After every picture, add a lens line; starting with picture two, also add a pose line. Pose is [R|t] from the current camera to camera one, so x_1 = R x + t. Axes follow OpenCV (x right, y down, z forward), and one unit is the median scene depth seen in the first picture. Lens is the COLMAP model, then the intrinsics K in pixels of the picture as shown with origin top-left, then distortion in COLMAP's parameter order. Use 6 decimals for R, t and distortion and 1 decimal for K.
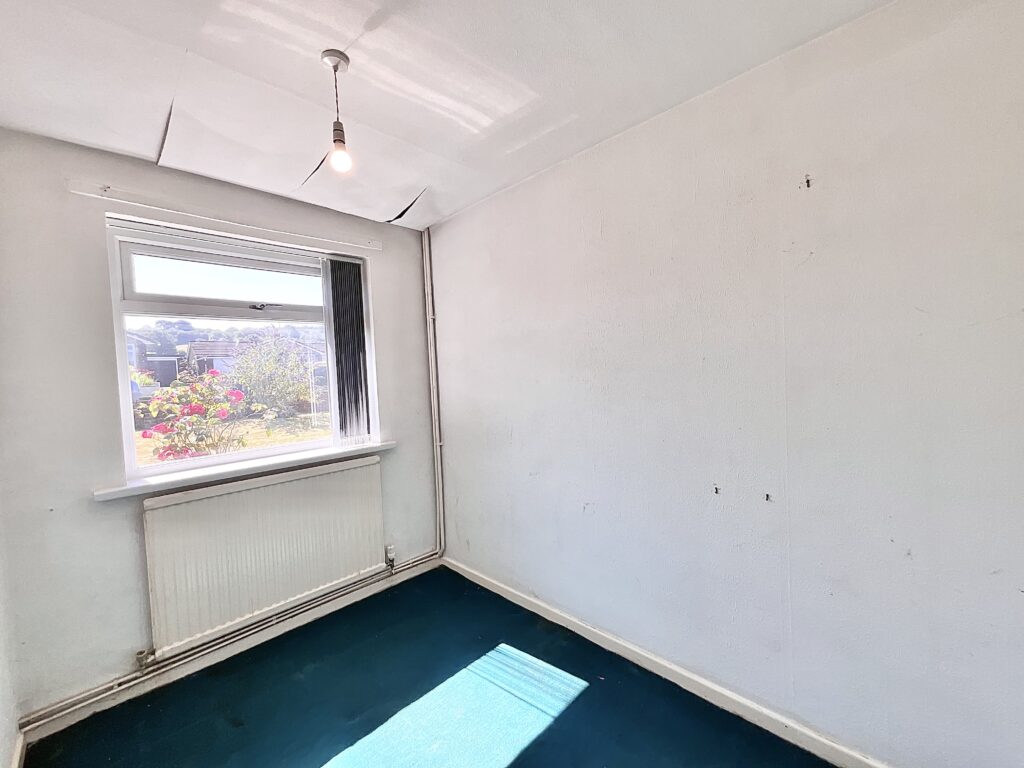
lens RADIAL K [[413.4, 0, 512.8], [0, 413.4, 386.5], [0, 0, 1]] dist [0.000184, -0.000197]
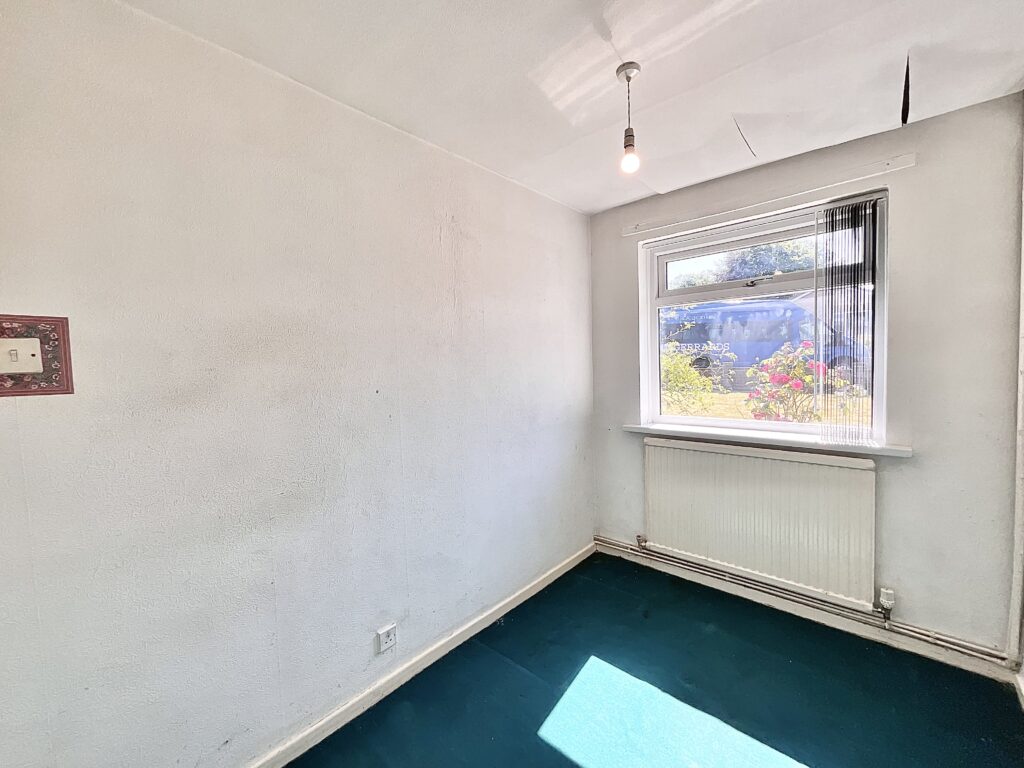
lens RADIAL K [[413.4, 0, 511.4], [0, 413.4, 386.7], [0, 0, 1]] dist [0.000184, -0.000197]
pose [[0.045856, 0.098942, -0.994036, 0.455746], [-0.007938, 0.995088, 0.098680, -0.039615], [0.998917, 0.003365, 0.046416, 0.401950]]
